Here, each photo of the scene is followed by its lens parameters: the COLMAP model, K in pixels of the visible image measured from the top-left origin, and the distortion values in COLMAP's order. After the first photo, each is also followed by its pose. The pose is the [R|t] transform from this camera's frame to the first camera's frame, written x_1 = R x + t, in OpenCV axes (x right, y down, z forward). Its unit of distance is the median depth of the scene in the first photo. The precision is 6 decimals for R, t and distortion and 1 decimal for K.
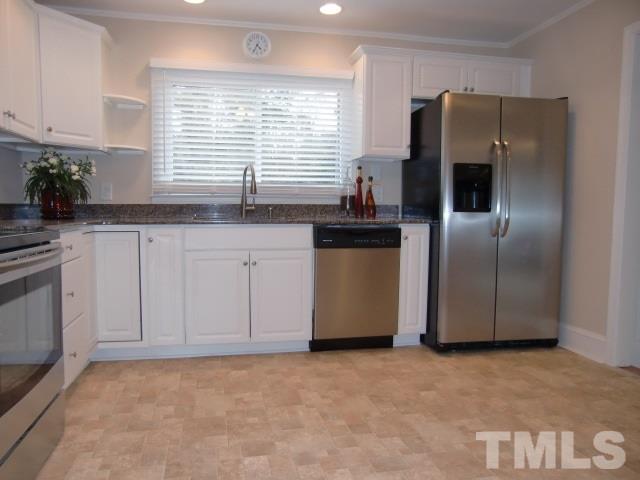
lens RADIAL K [[458.4, 0, 320.7], [0, 458.4, 243.9], [0, 0, 1]] dist [-0.041642, 0.024103]
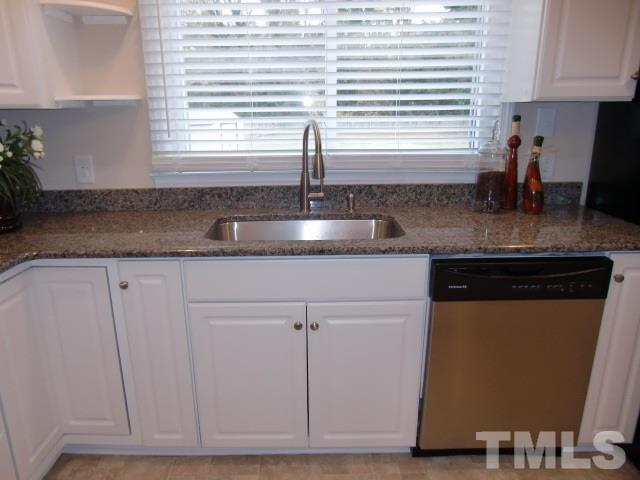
lens RADIAL K [[458.4, 0, 313.6], [0, 458.4, 230.1], [0, 0, 1]] dist [-0.041642, 0.024103]
pose [[0.978193, 0.042387, -0.203325, -0.038832], [-0.003984, 0.982604, 0.185673, -0.150665], [0.207658, -0.180814, 0.961345, 0.461541]]
